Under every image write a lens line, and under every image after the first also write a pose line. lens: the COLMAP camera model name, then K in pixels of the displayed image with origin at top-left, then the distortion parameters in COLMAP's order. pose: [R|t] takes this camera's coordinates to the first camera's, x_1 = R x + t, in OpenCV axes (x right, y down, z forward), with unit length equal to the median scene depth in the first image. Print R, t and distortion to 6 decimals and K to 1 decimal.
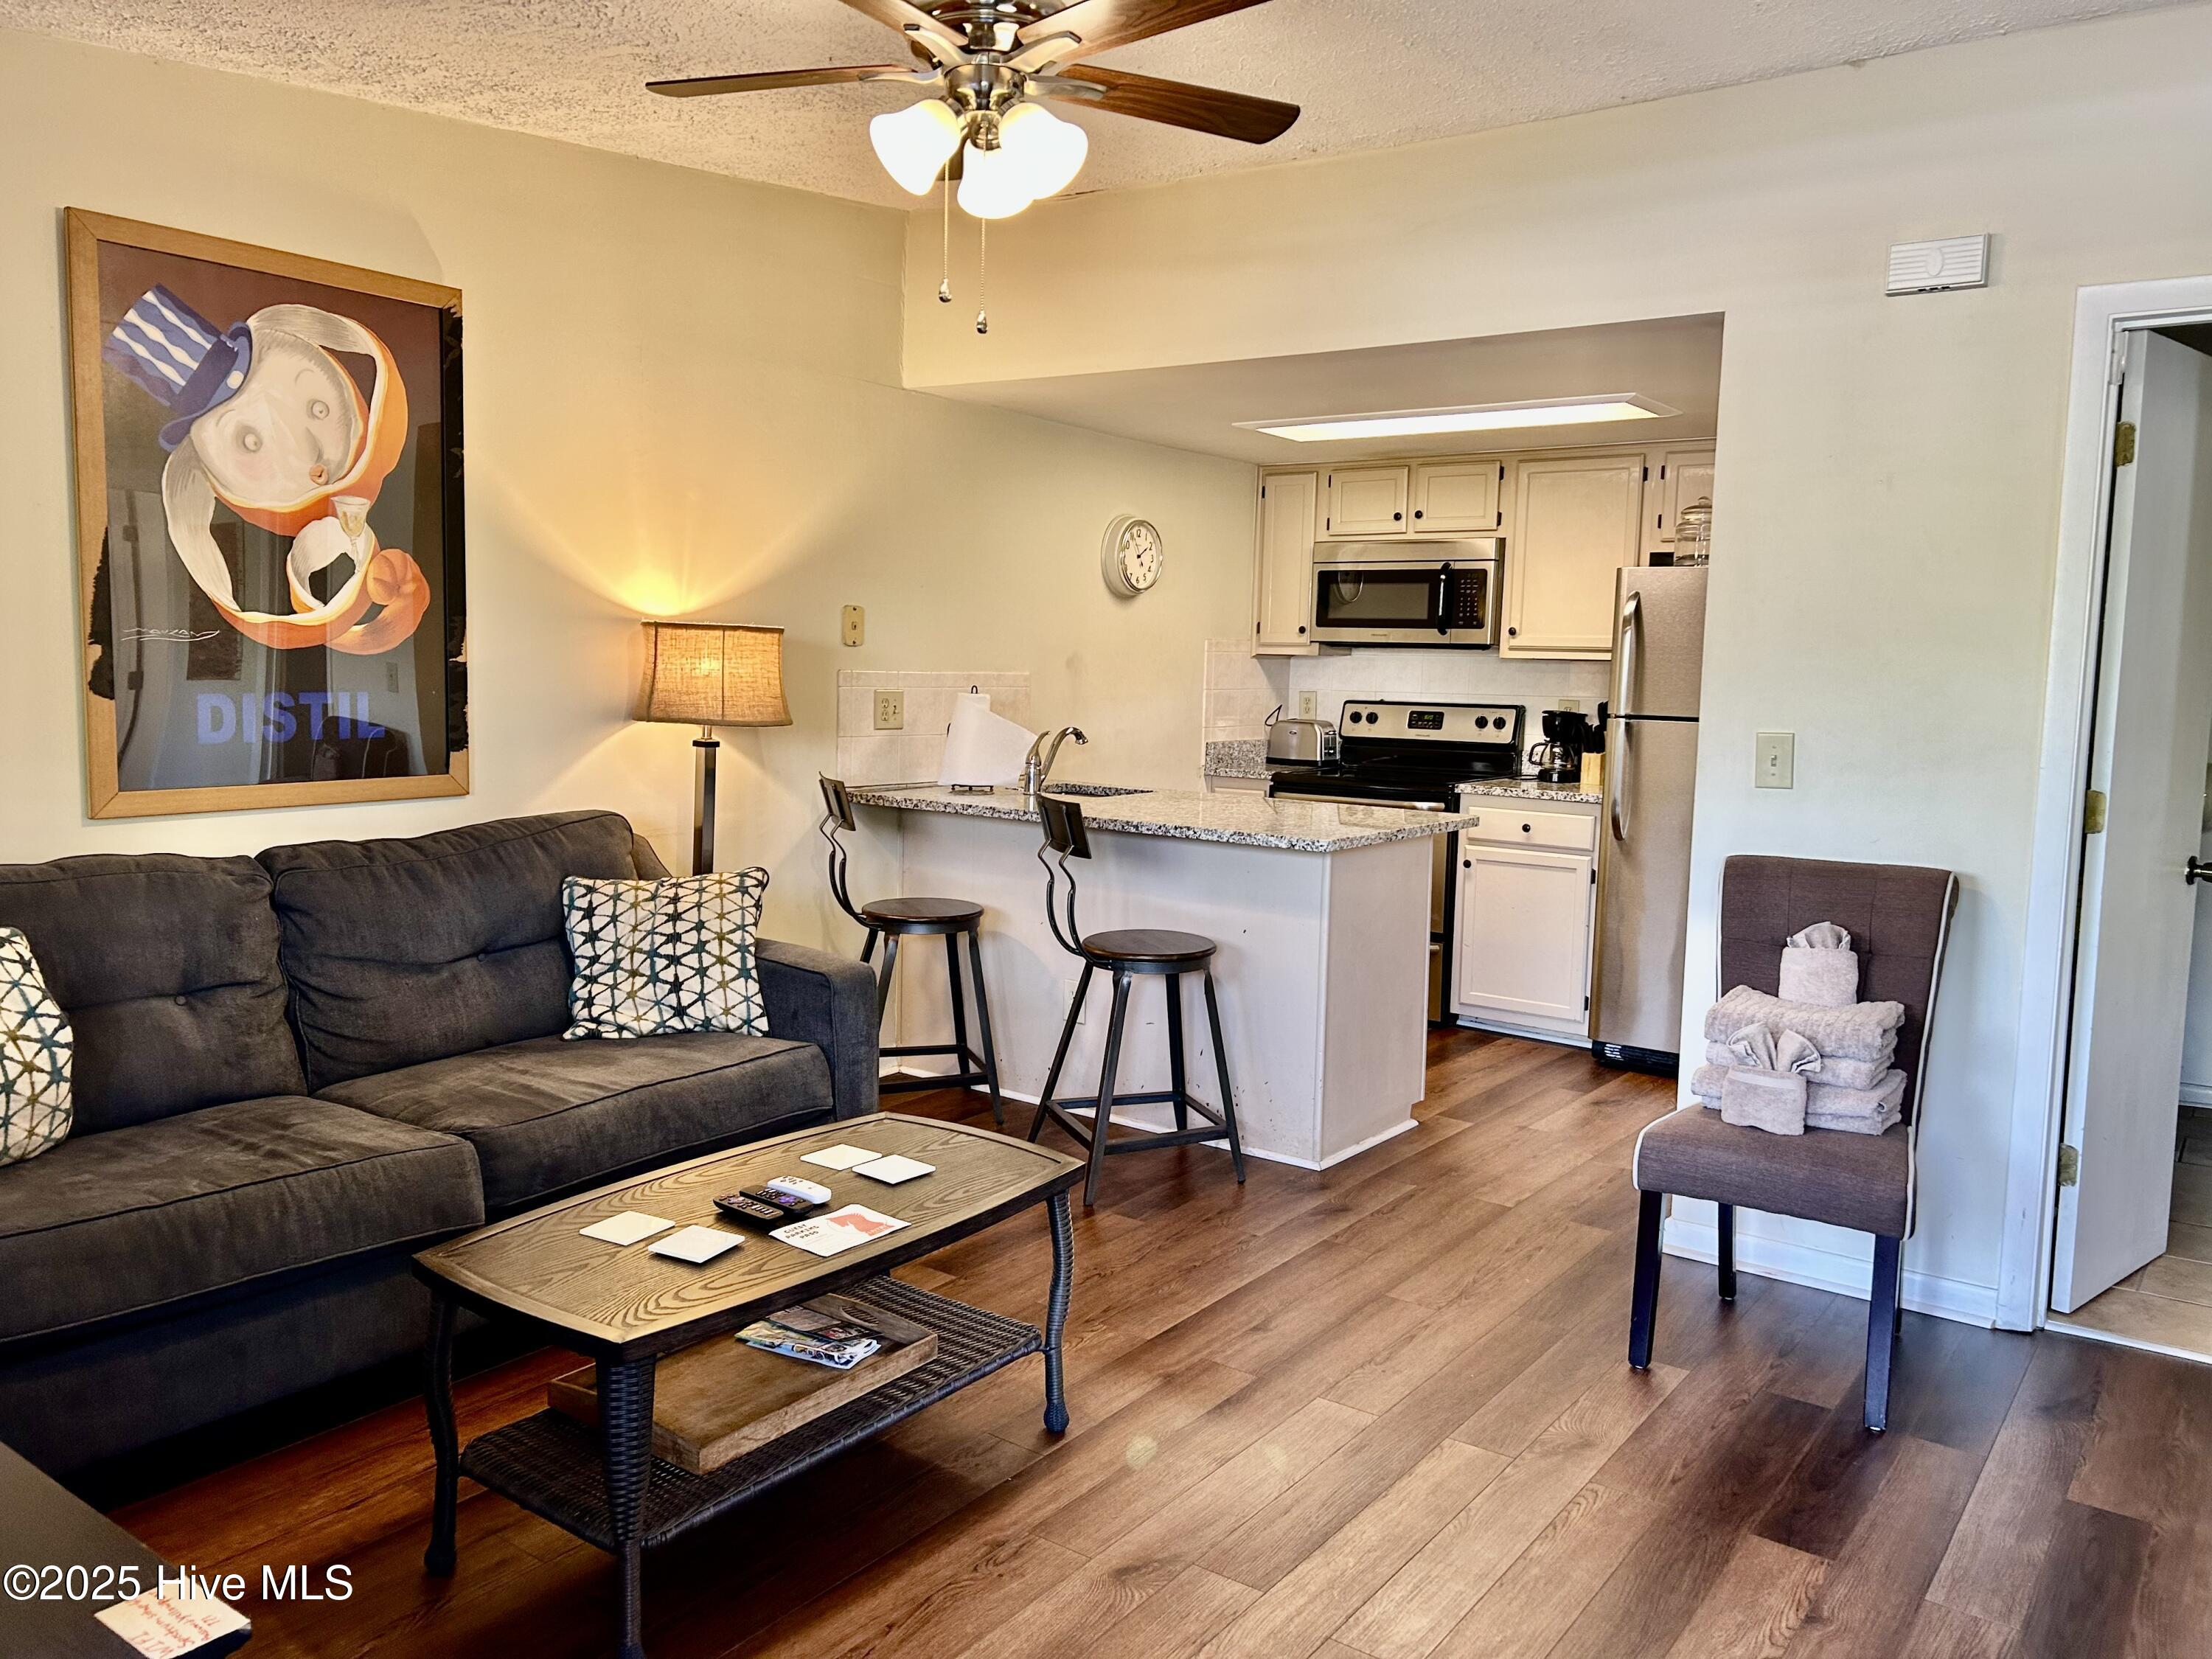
lens RADIAL K [[1656.7, 0, 1086.9], [0, 1656.7, 821.1], [0, 0, 1]] dist [0.058843, -0.070939]
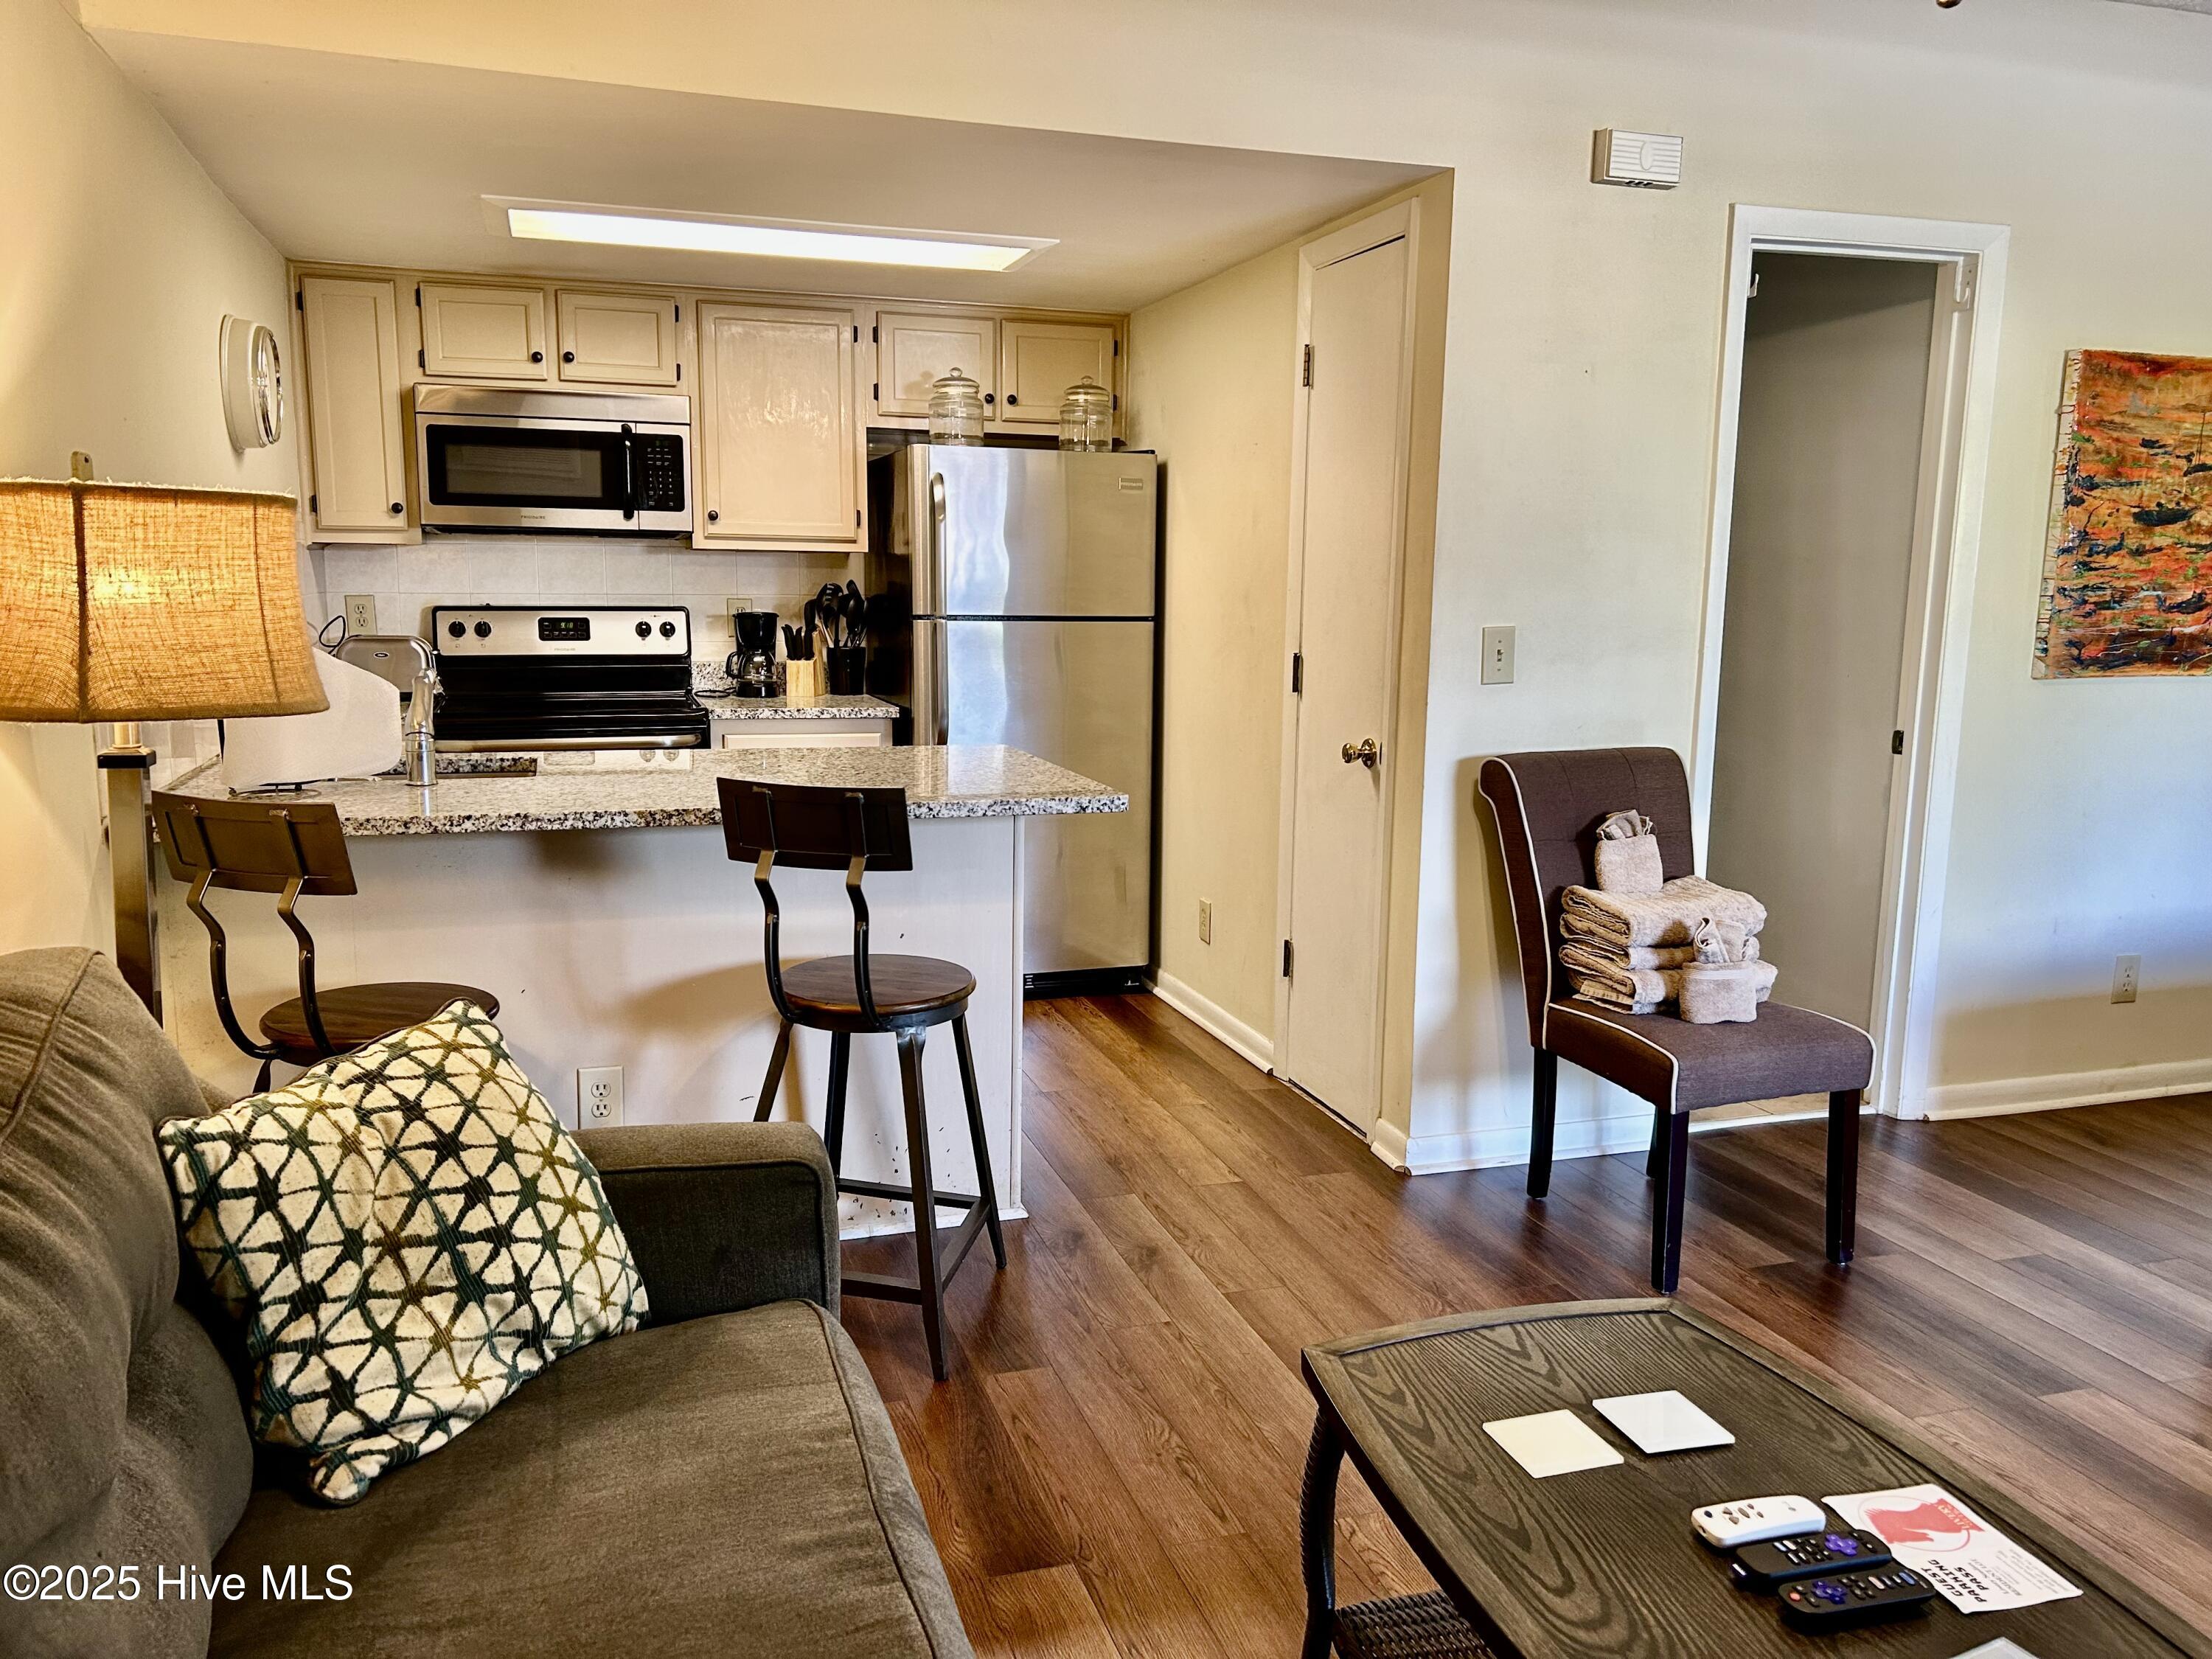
lens RADIAL K [[1656.7, 0, 1094.4], [0, 1656.7, 843.8], [0, 0, 1]] dist [0.058843, -0.070939]
pose [[0.580954, -0.151275, 0.799755, -0.499127], [0.084718, 0.988478, 0.125432, -0.066222], [-0.809515, -0.005117, 0.587077, 0.587886]]
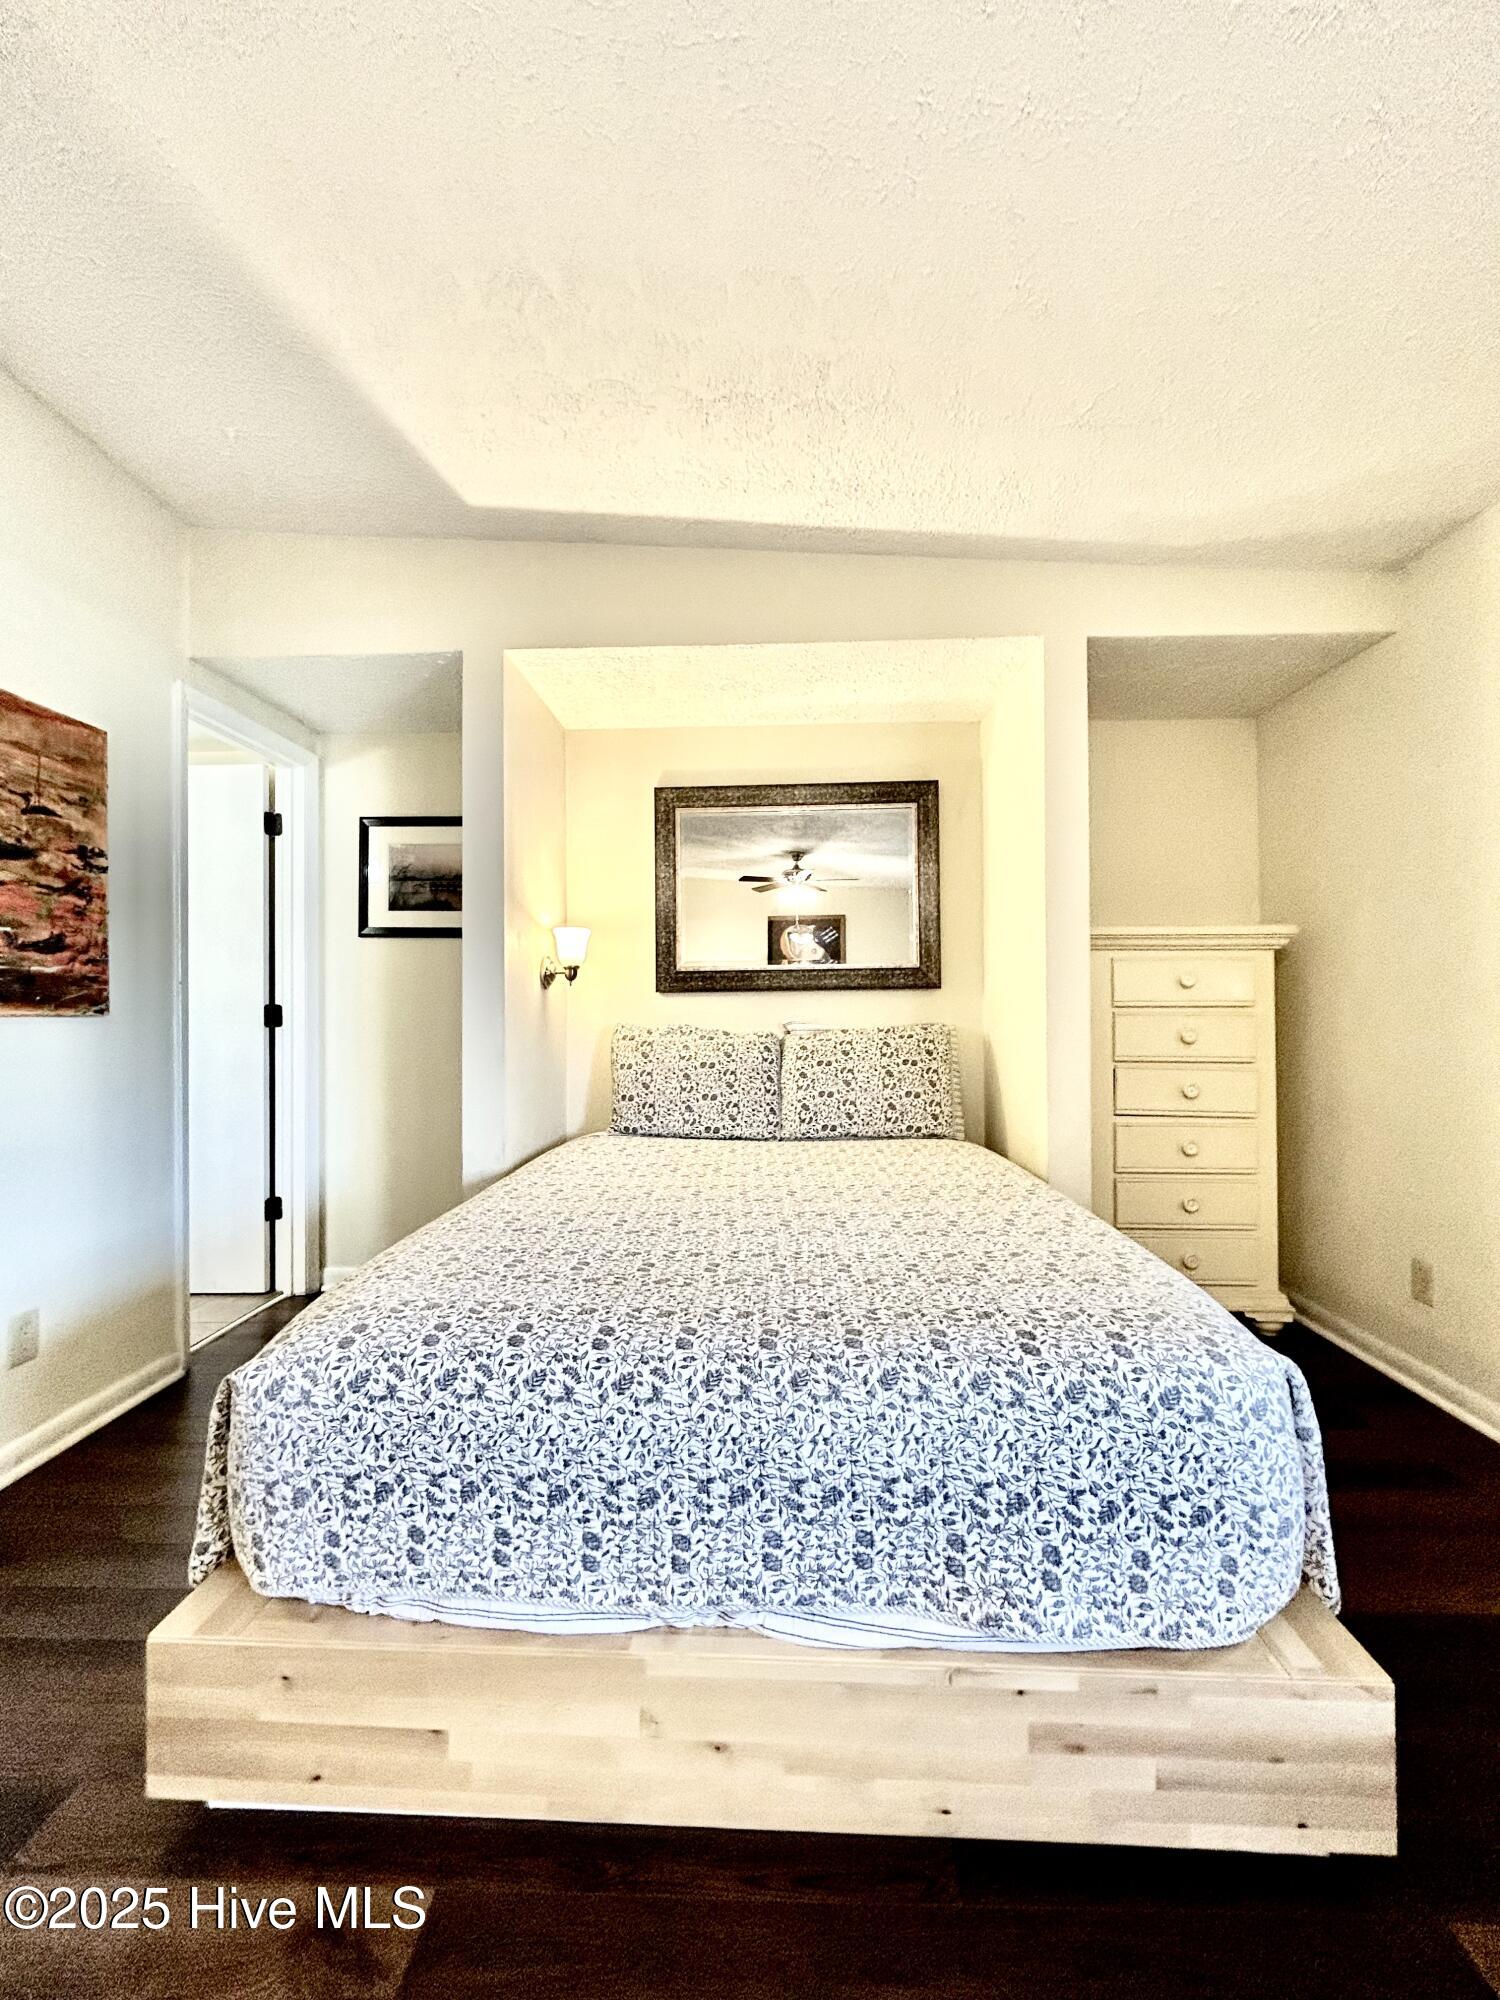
lens RADIAL K [[806.5, 0, 747.8], [0, 806.5, 1001.4], [0, 0, 1]] dist [-0.003945, 0.000583]
pose [[-0.567994, -0.008619, 0.822988, 0.103202], [0.077888, 0.994895, 0.064175, 0.013710], [-0.819339, 0.100552, -0.564422, 0.577878]]
